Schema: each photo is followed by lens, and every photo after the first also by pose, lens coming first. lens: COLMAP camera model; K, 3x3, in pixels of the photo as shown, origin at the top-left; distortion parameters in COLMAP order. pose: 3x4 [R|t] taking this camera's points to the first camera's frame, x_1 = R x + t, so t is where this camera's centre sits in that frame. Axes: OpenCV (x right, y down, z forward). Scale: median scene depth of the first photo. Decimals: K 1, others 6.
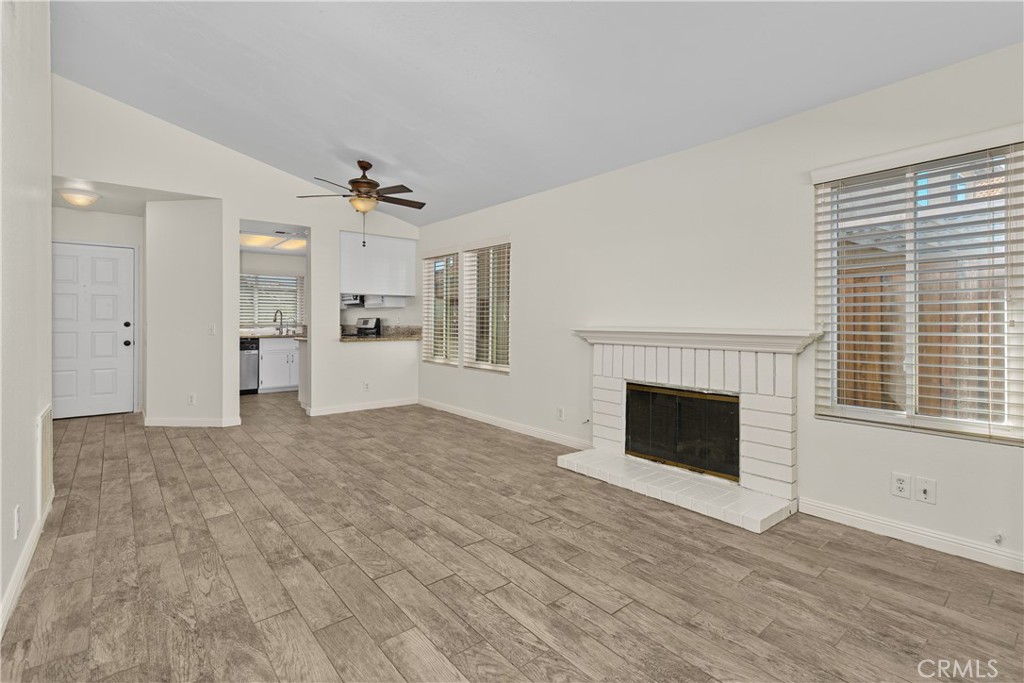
lens RADIAL K [[475.9, 0, 506.6], [0, 475.9, 316.9], [0, 0, 1]] dist [0.005091, -0.001868]
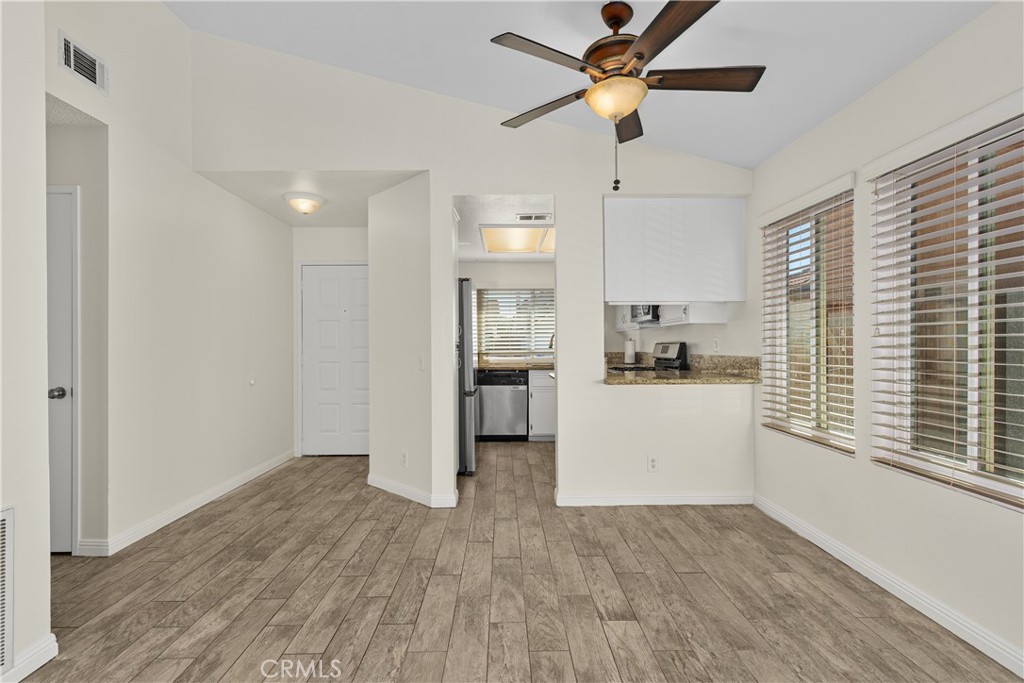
lens RADIAL K [[475.9, 0, 511.7], [0, 475.9, 344.3], [0, 0, 1]] dist [0.005091, -0.001868]
pose [[0.785611, -0.008357, -0.618664, -0.148132], [0.013718, 0.999898, 0.003913, -0.000858], [0.618569, -0.011560, 0.785646, 0.905206]]
